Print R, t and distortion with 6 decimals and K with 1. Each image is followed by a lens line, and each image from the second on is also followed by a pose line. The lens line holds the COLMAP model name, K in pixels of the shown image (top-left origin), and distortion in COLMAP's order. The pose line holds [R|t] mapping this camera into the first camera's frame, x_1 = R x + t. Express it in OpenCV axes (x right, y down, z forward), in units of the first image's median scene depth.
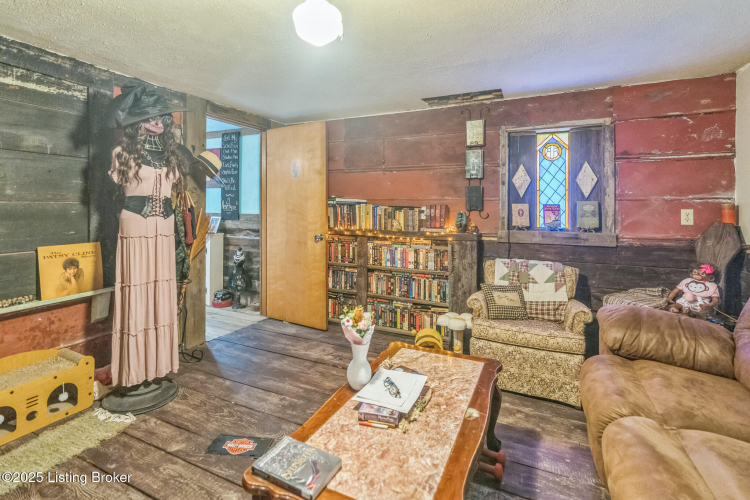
lens RADIAL K [[355.6, 0, 374.7], [0, 355.6, 204.7], [0, 0, 1]] dist [-0.002843, -0.000315]
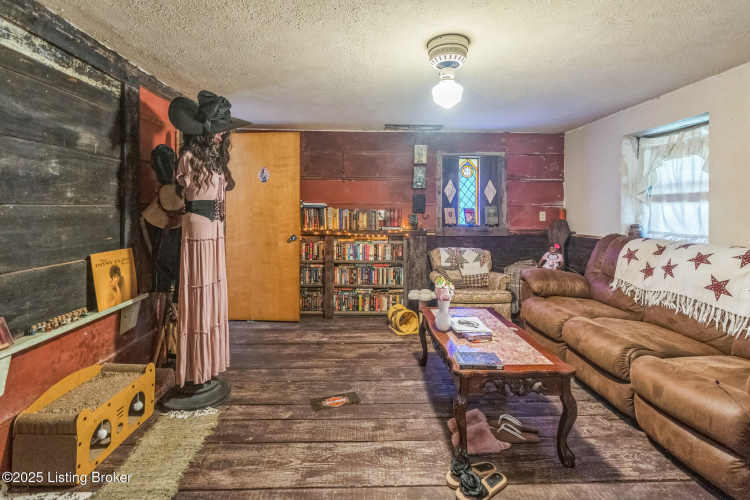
lens RADIAL K [[355.6, 0, 374.7], [0, 355.6, 204.7], [0, 0, 1]] dist [-0.002843, -0.000315]
pose [[0.890967, 0.006602, 0.454020, -0.519552], [-0.003867, 0.999968, -0.006953, -0.004524], [-0.454052, 0.004439, 0.890964, -0.115200]]
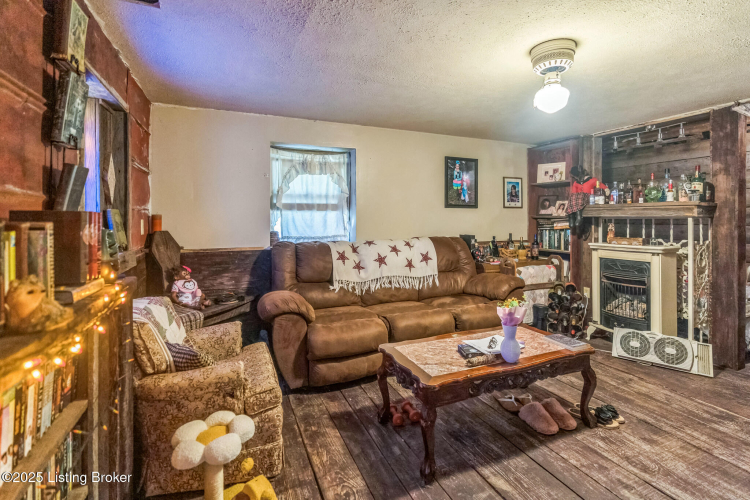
lens RADIAL K [[357.5, 0, 375.2], [0, 357.5, 218.5], [0, 0, 1]] dist [-0.000796, -0.000034]
pose [[-0.747159, -0.003487, 0.664636, -0.277285], [-0.006256, 0.999979, -0.001787, 0.005336], [-0.664615, -0.005493, -0.747165, 1.191472]]
